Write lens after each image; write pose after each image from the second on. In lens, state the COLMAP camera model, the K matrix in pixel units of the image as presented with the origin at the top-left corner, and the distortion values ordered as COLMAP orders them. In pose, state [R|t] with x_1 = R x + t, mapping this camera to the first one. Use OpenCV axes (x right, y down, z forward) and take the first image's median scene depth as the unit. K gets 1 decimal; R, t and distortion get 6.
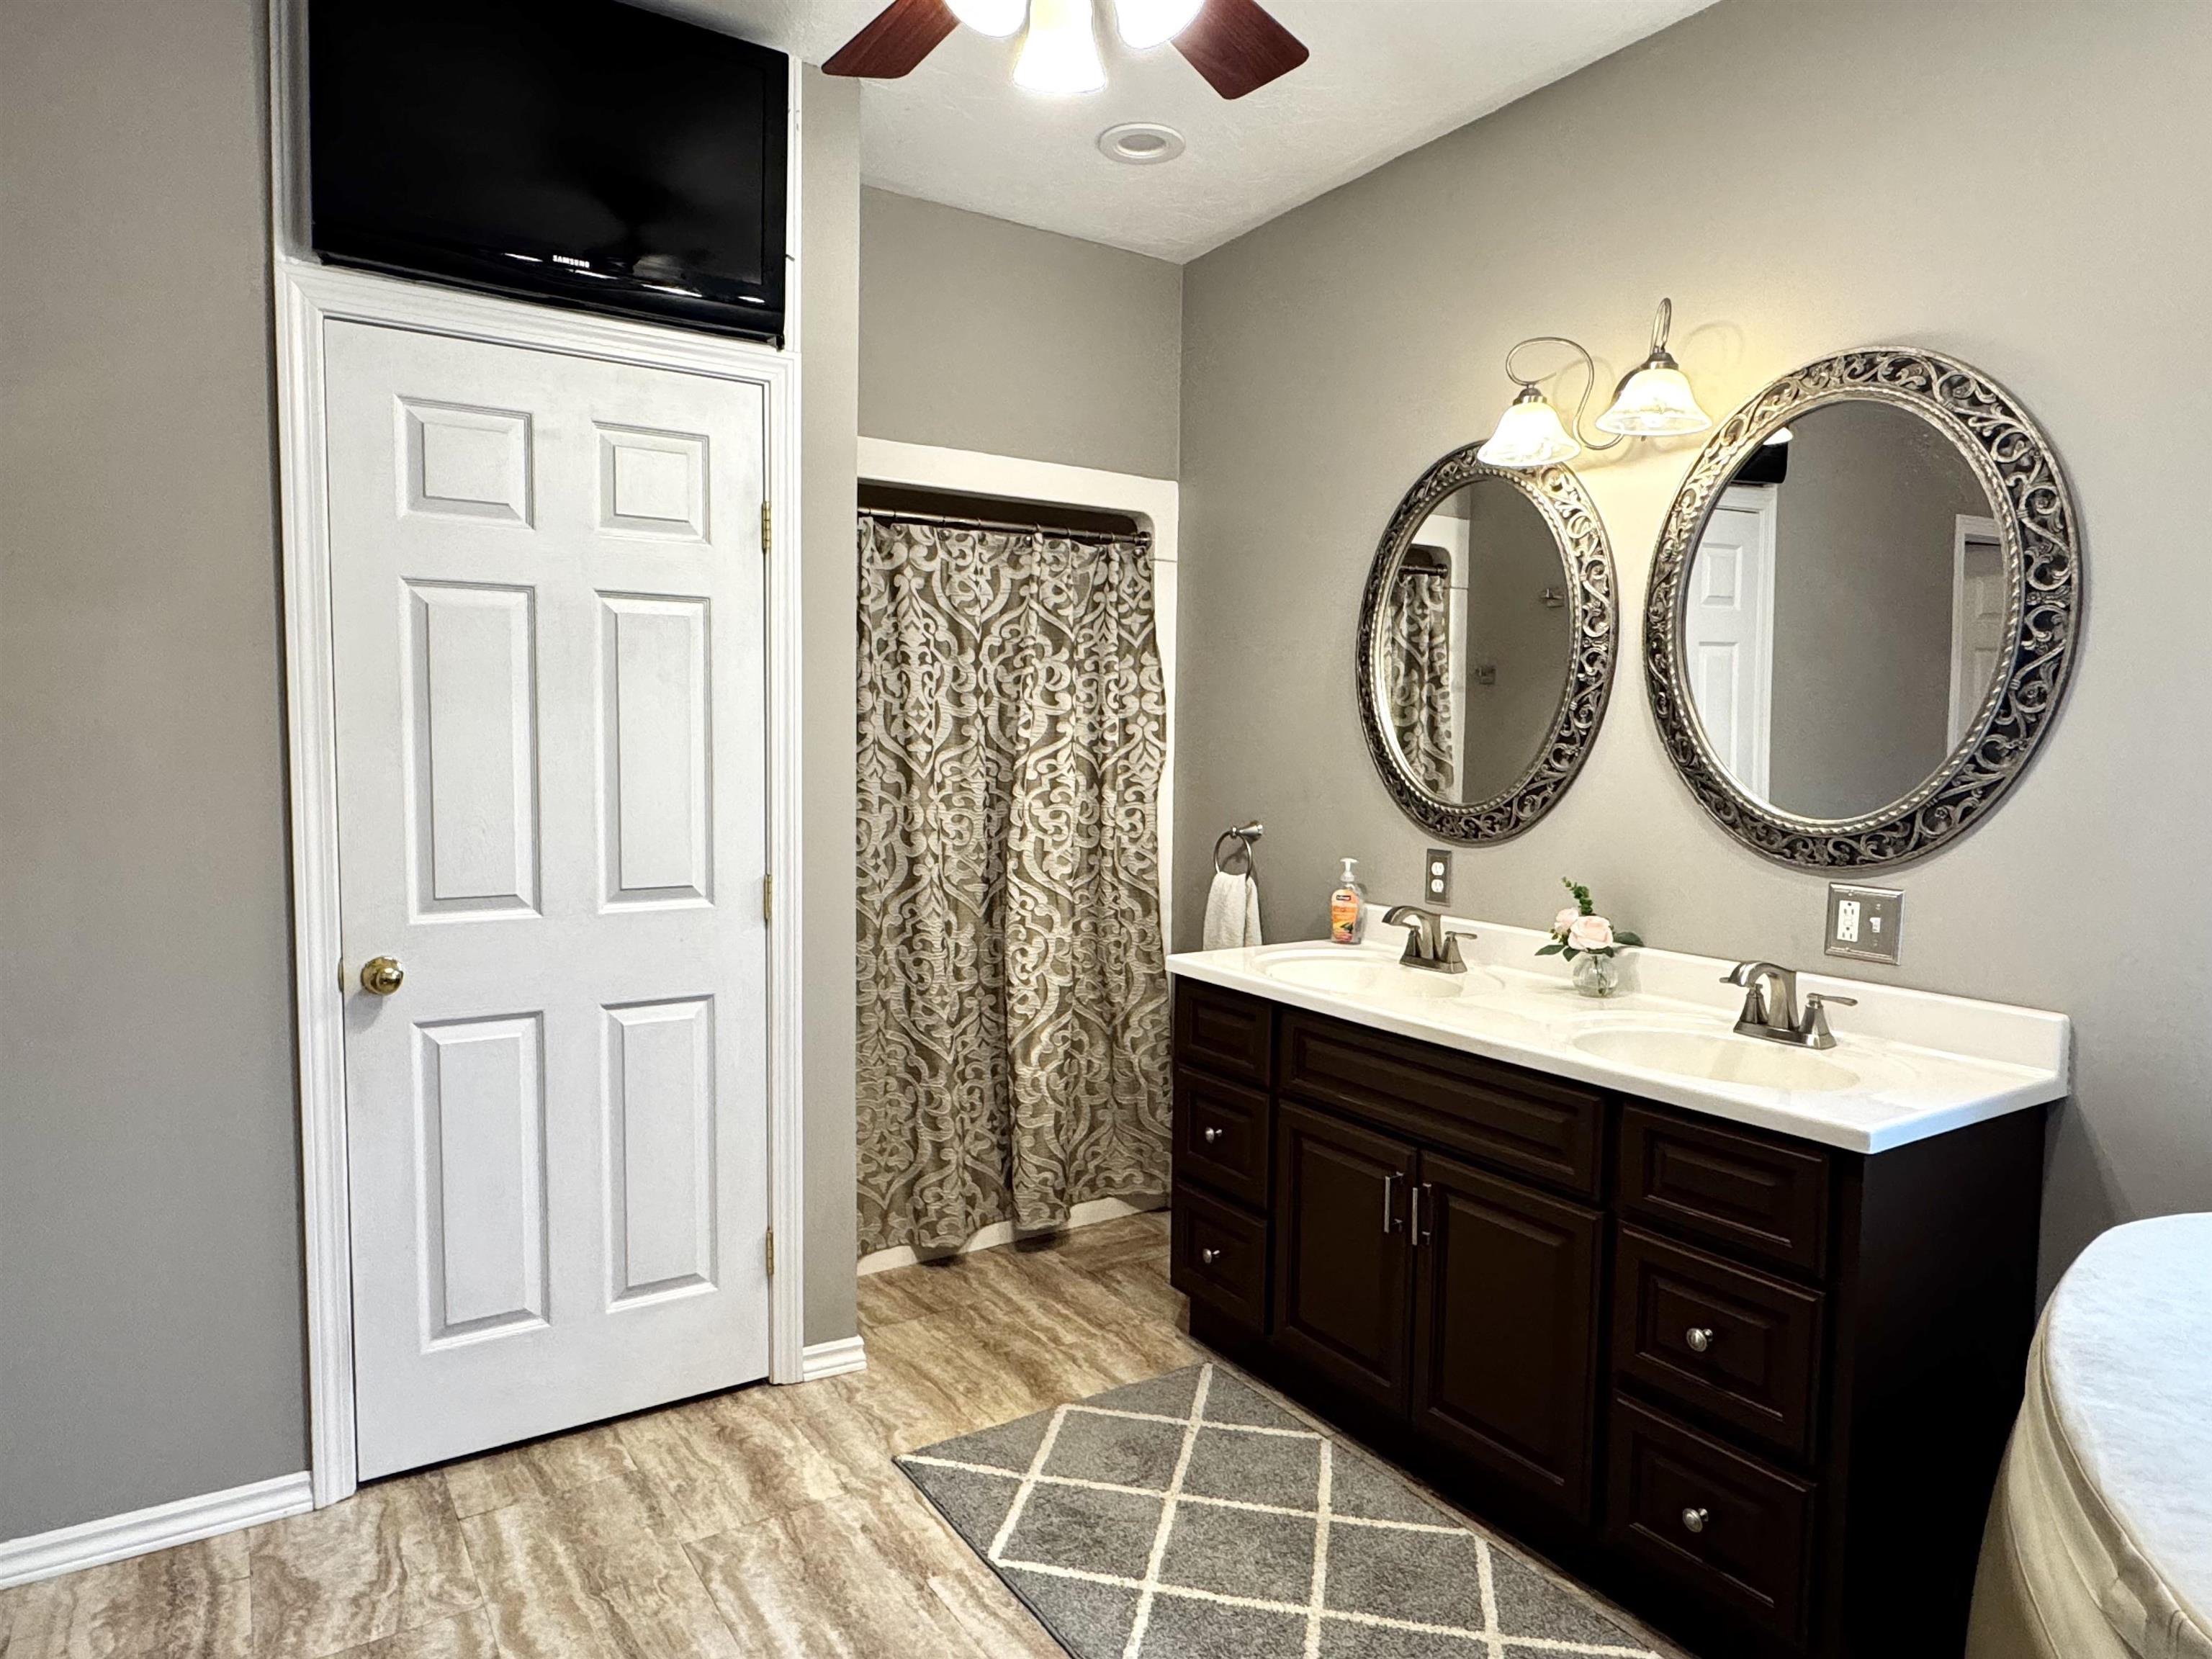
lens RADIAL K [[1337.2, 0, 1106.0], [0, 1337.2, 829.5], [0, 0, 1]] dist [-0.056383, -0.000239]
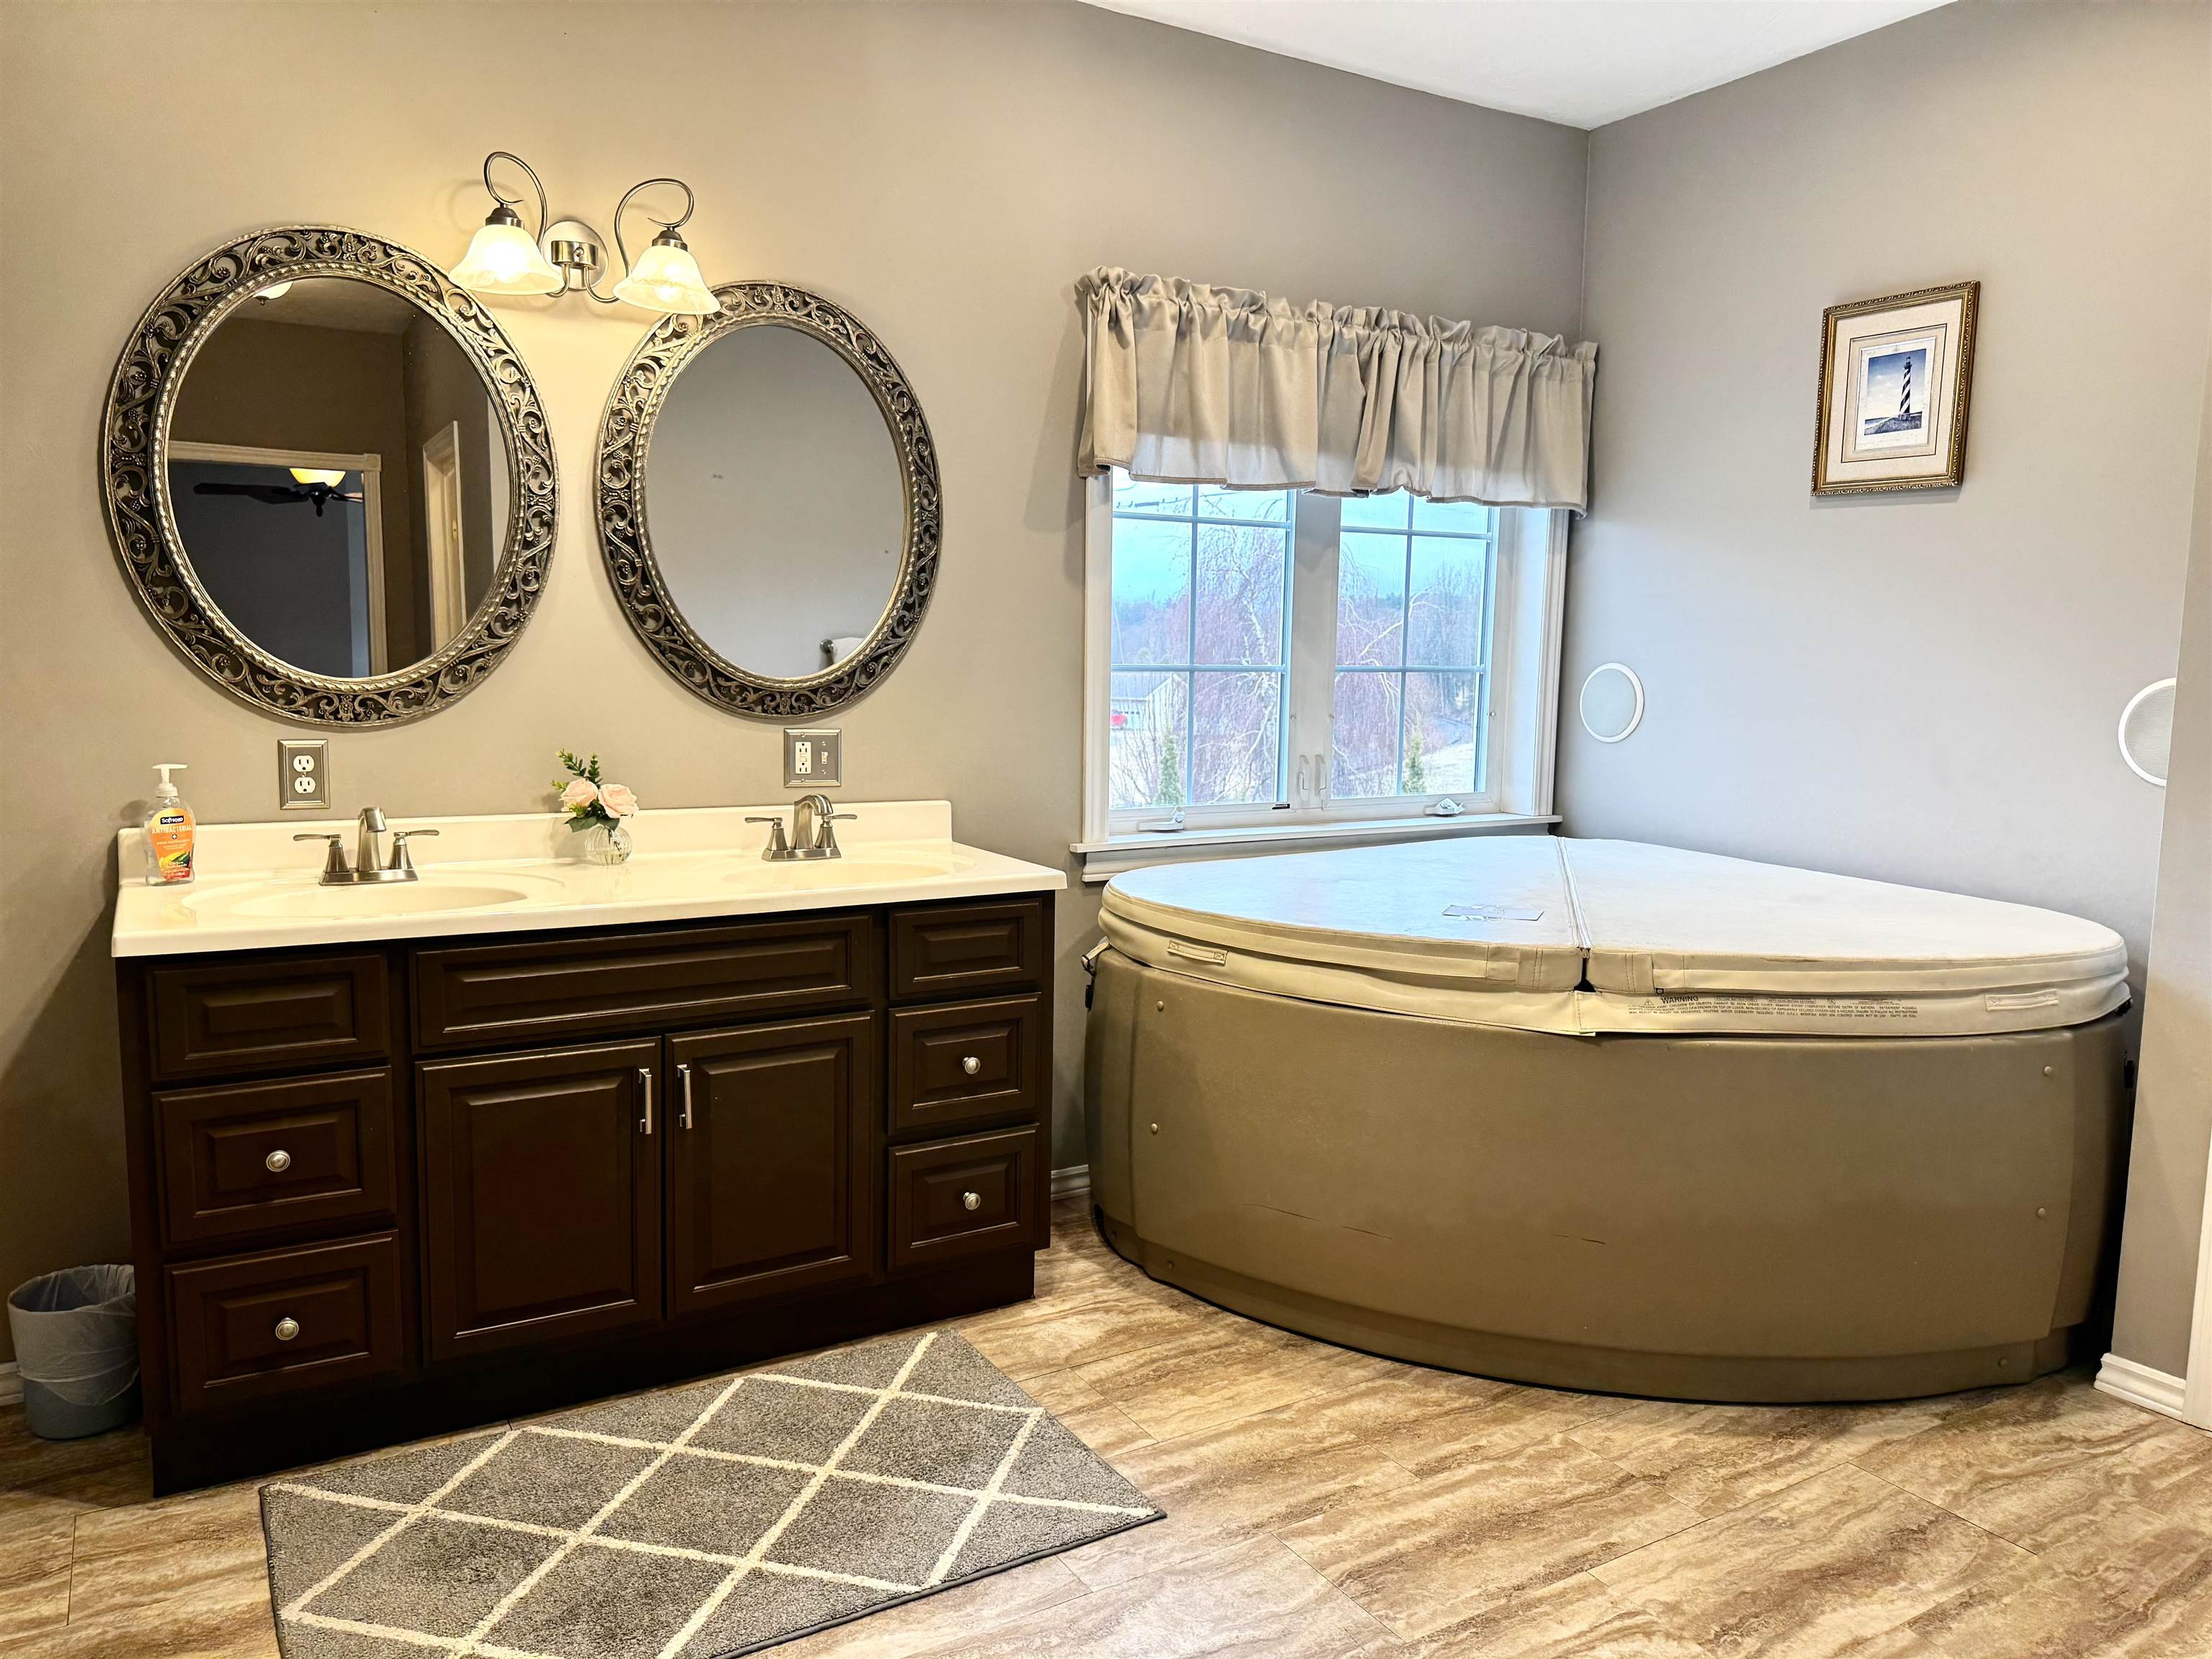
lens RADIAL K [[1587.6, 0, 1104.5], [0, 1587.6, 848.1], [0, 0, 1]] dist [0.039742, -0.069789]
pose [[0.010023, -0.138938, 0.990250, -0.867237], [0.044227, 0.989393, 0.138370, -0.038531], [-0.998971, 0.042409, 0.016062, 0.642699]]
